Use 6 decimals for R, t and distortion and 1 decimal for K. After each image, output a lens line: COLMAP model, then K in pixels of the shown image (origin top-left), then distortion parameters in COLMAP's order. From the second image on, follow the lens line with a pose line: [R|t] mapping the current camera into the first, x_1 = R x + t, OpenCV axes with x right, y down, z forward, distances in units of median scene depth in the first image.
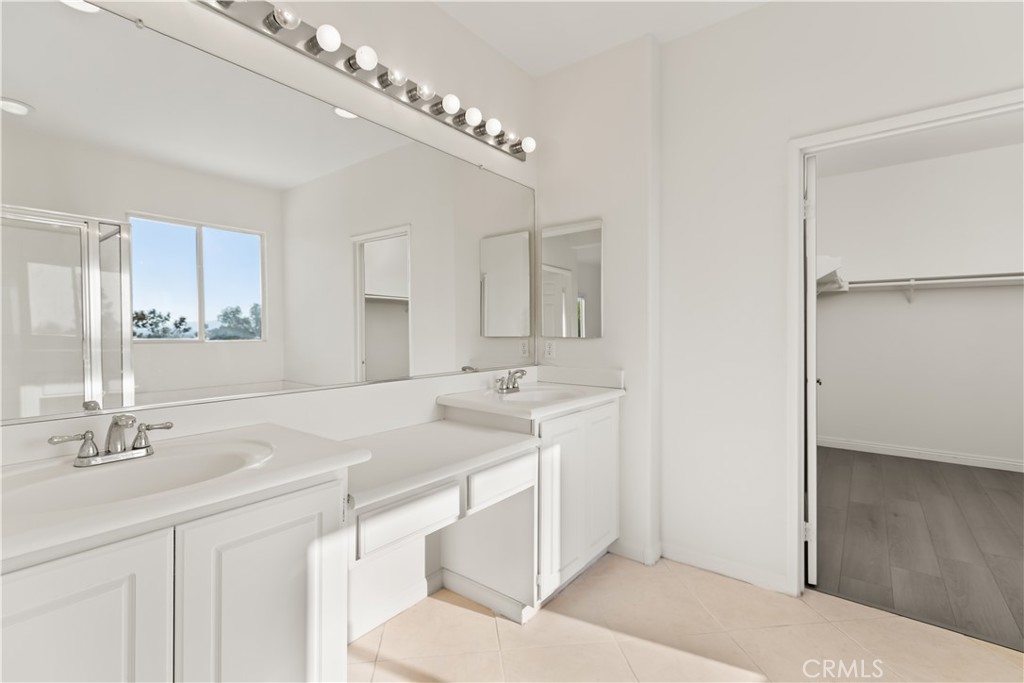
lens RADIAL K [[456.5, 0, 508.5], [0, 456.5, 335.7], [0, 0, 1]] dist [0.005317, 0.000087]
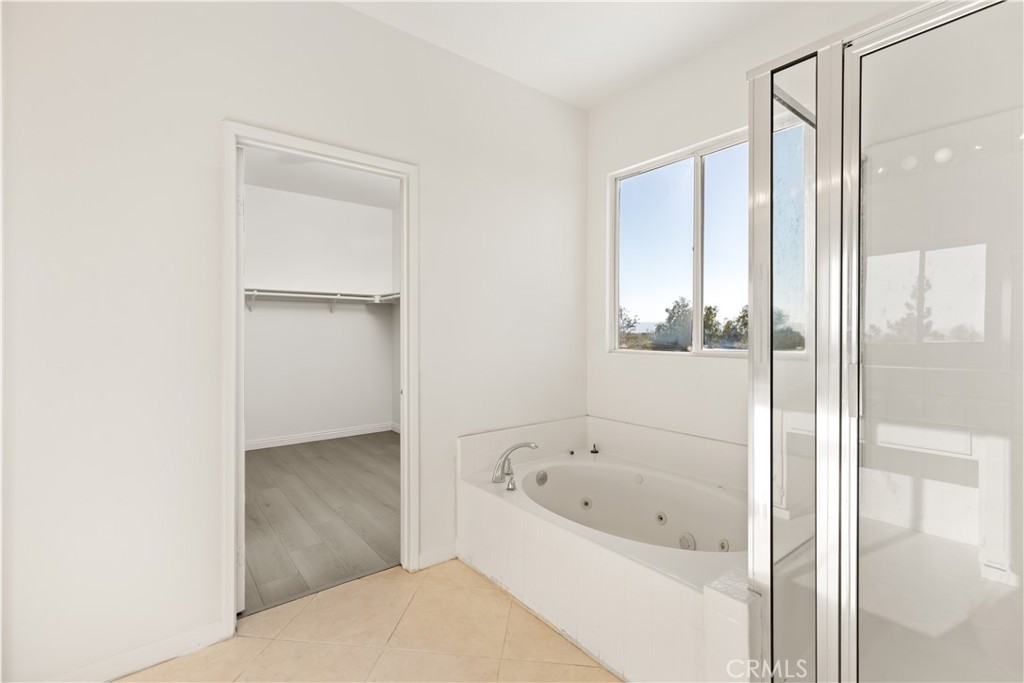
lens RADIAL K [[456.5, 0, 511.1], [0, 456.5, 345.0], [0, 0, 1]] dist [0.005317, 0.000087]
pose [[0.235081, -0.024226, 0.971674, -0.099214], [0.010779, 0.999693, 0.022316, -0.013480], [-0.971916, 0.005228, 0.235270, 0.250290]]
